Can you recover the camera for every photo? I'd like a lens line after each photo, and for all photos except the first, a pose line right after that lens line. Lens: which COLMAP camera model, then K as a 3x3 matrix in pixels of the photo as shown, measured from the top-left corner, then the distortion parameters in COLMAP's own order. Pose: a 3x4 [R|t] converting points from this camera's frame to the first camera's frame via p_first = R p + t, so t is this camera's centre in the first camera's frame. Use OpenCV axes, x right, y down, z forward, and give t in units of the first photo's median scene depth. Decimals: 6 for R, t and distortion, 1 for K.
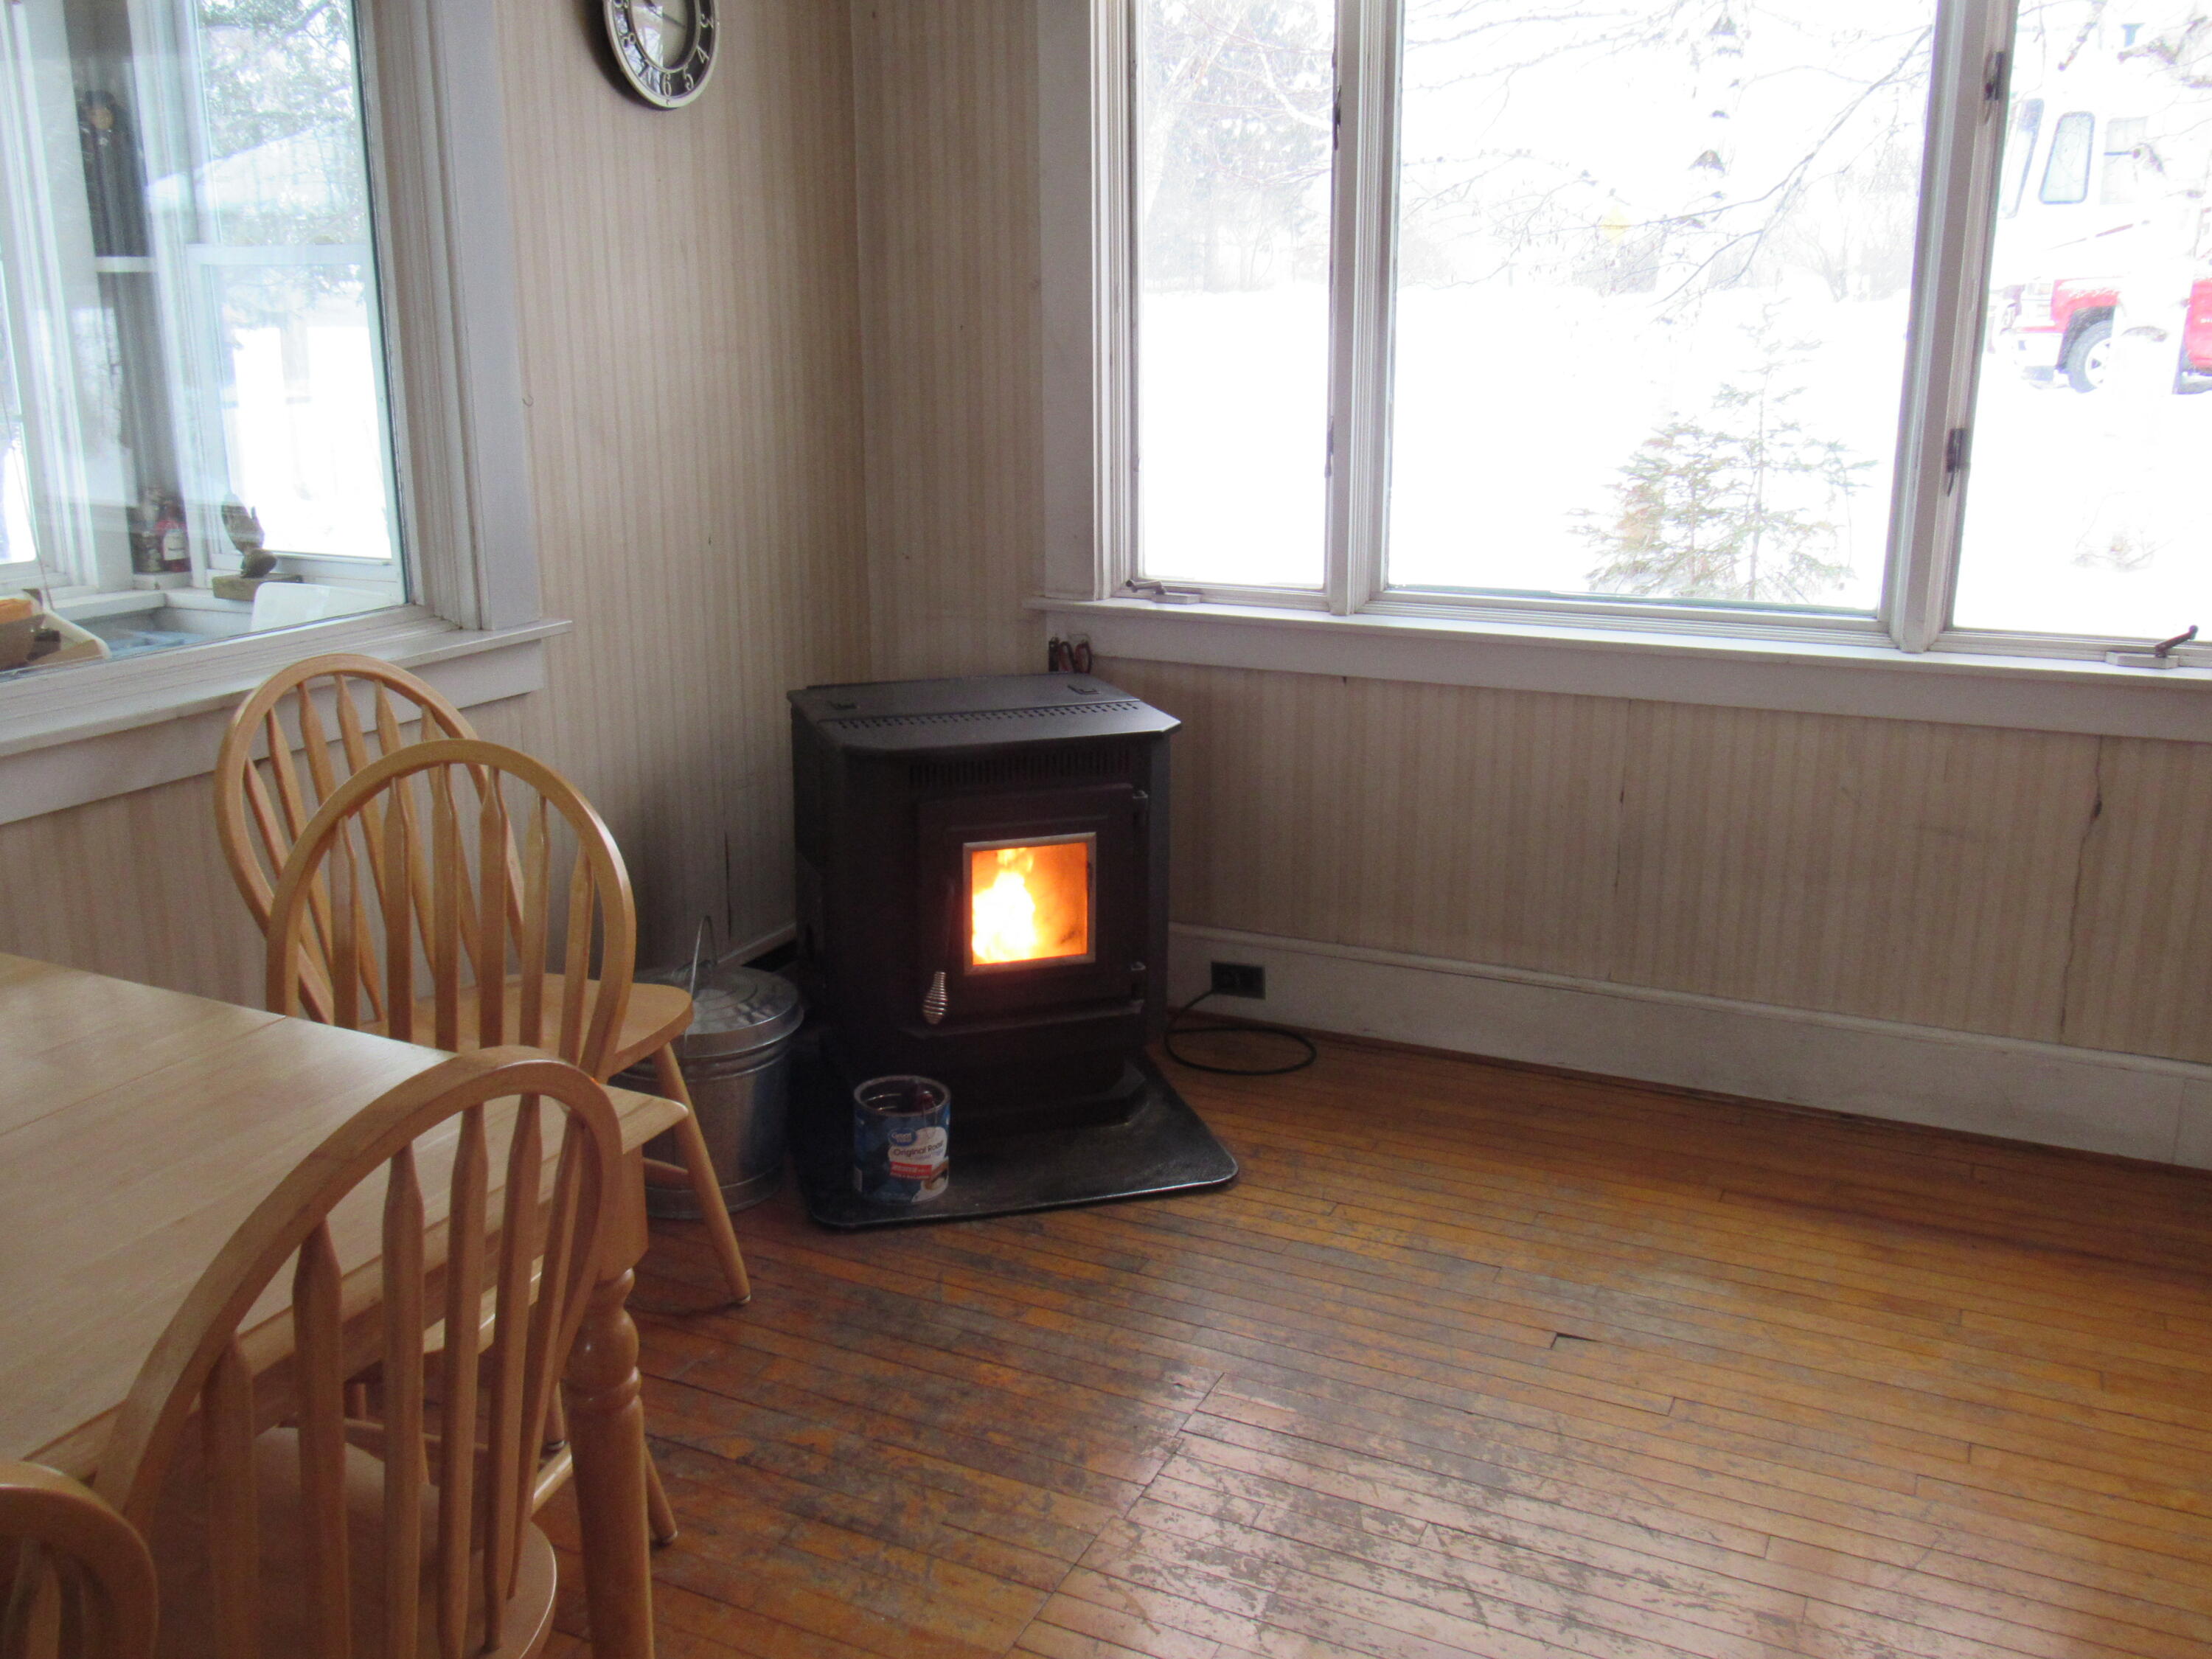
lens RADIAL K [[1921.1, 0, 1107.2], [0, 1921.1, 826.6], [0, 0, 1]] dist [-0.030110, -0.004725]
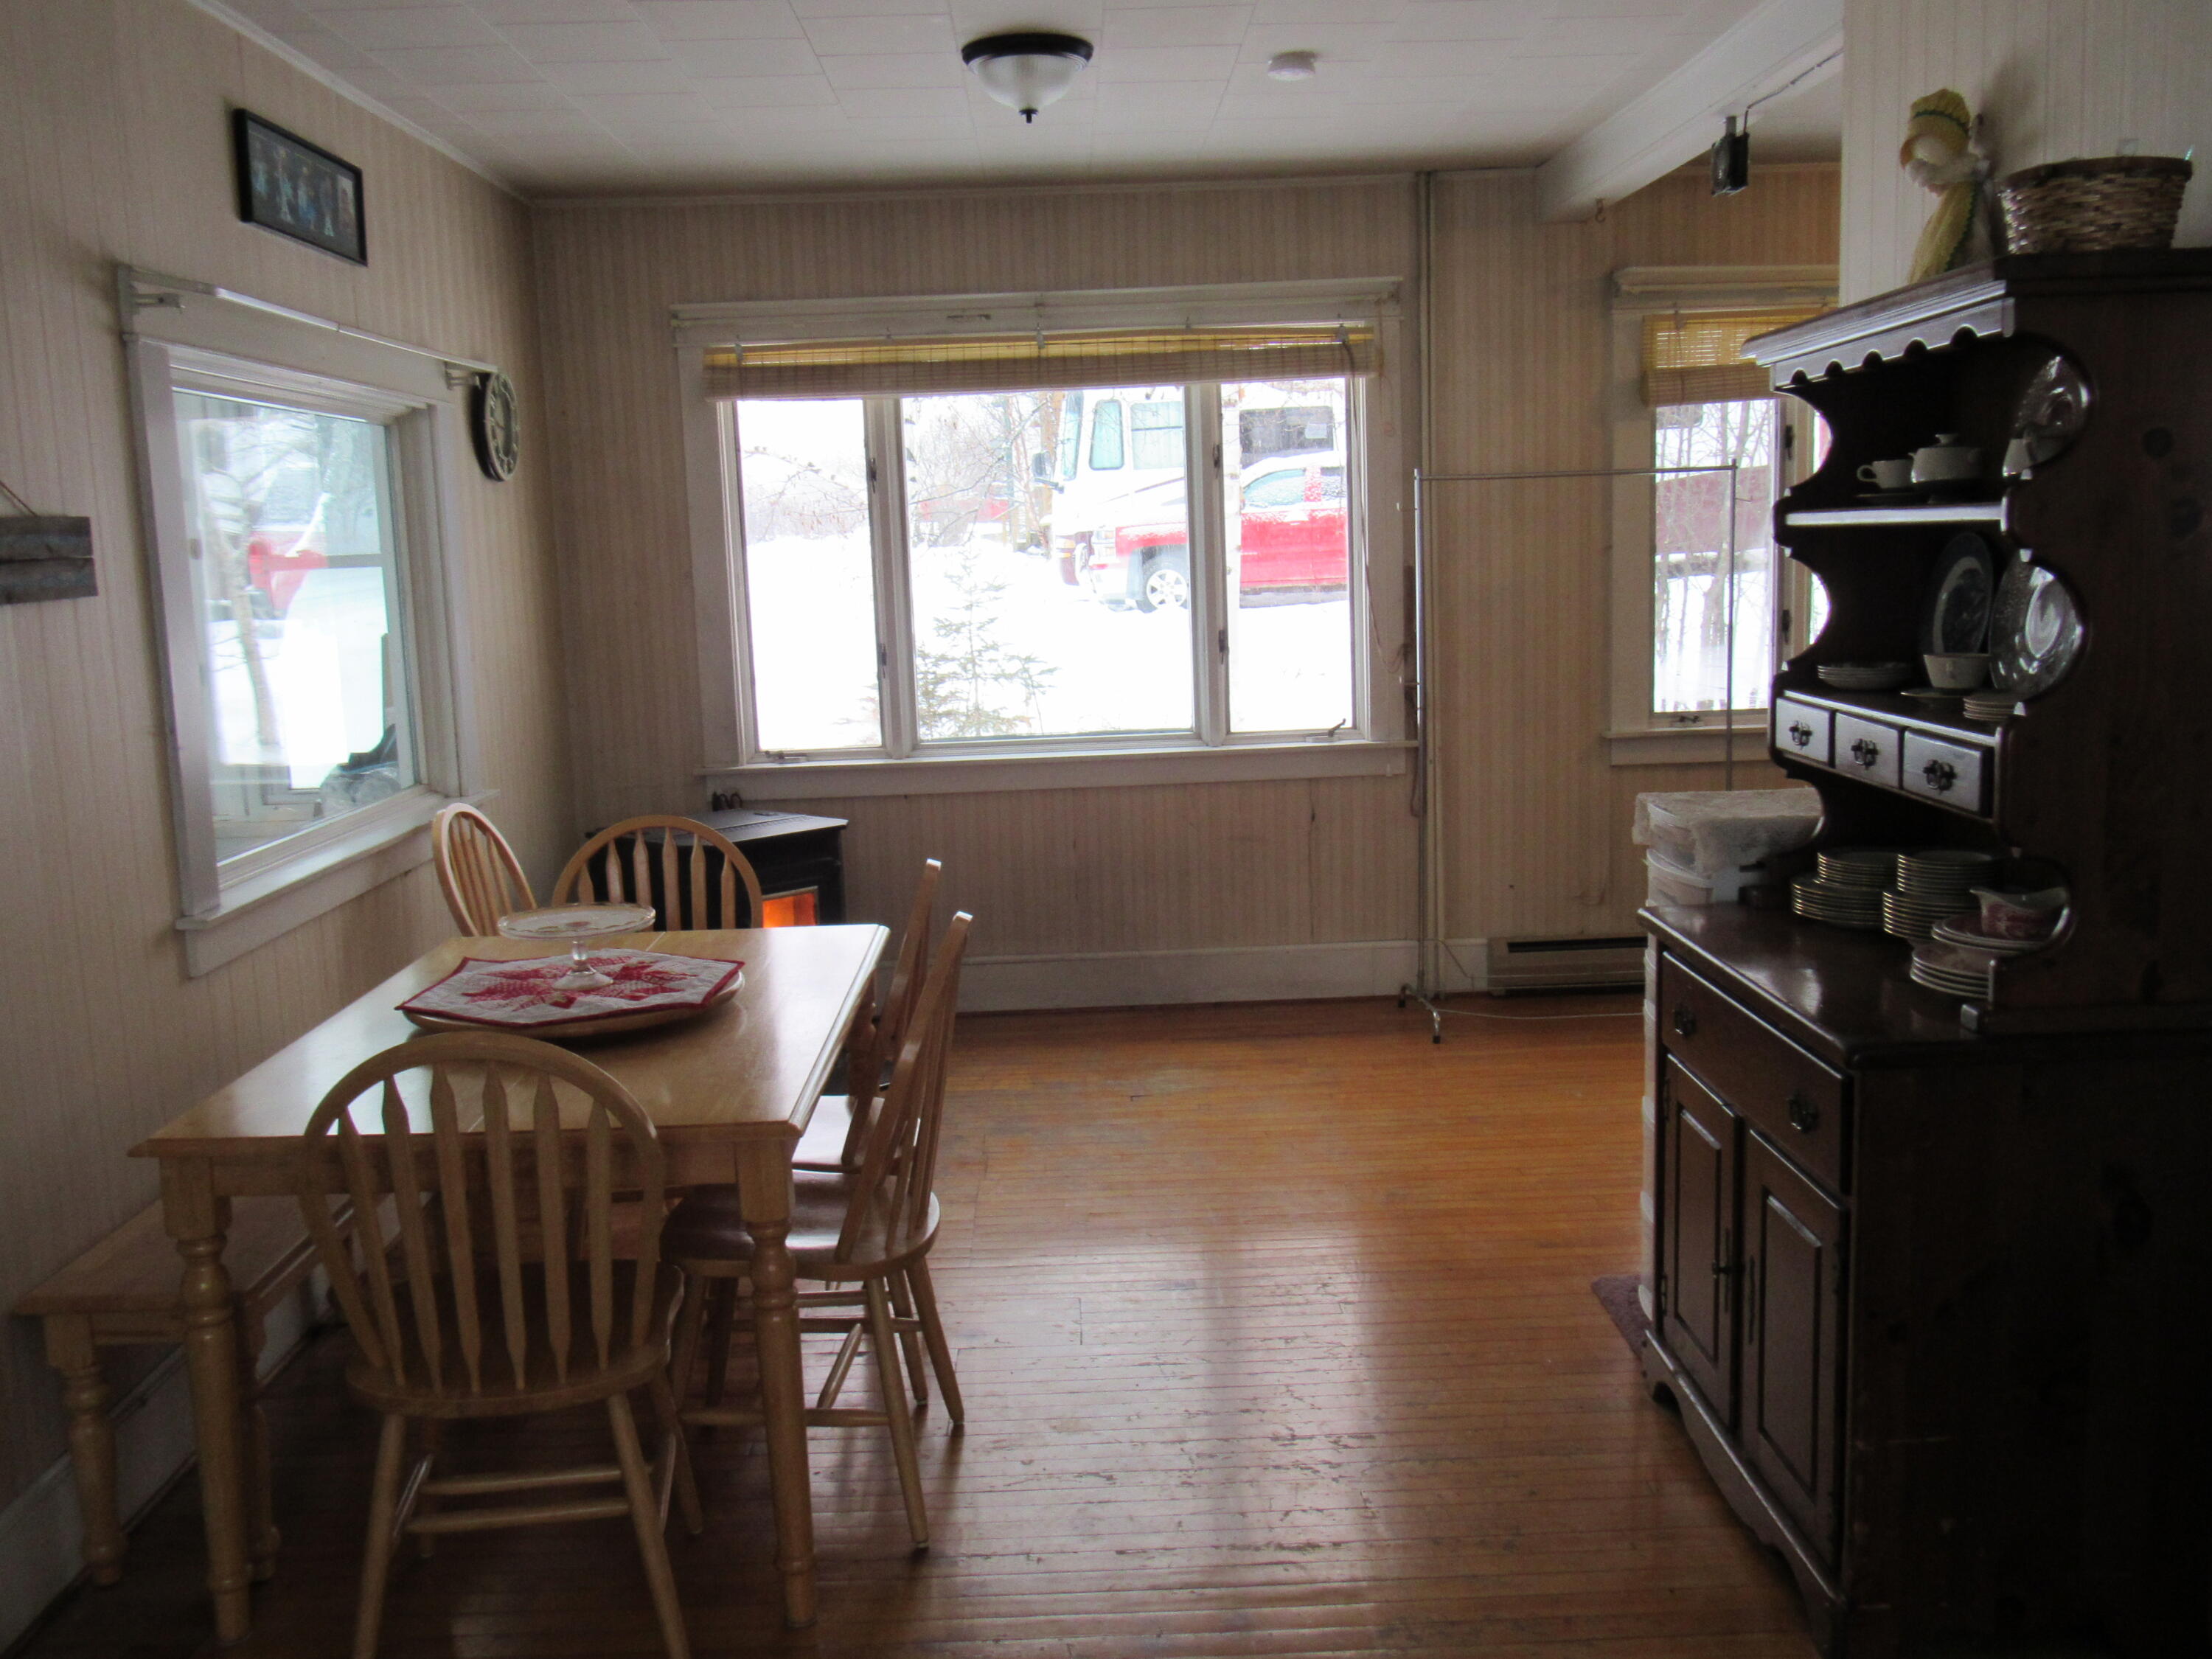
lens RADIAL K [[1921.1, 0, 1105.1], [0, 1921.1, 830.1], [0, 0, 1]] dist [-0.030110, -0.004725]
pose [[0.891709, -0.094372, 0.442661, -0.443120], [0.148304, 0.984950, -0.088763, 0.120267], [-0.427623, 0.144799, 0.892285, -0.541224]]
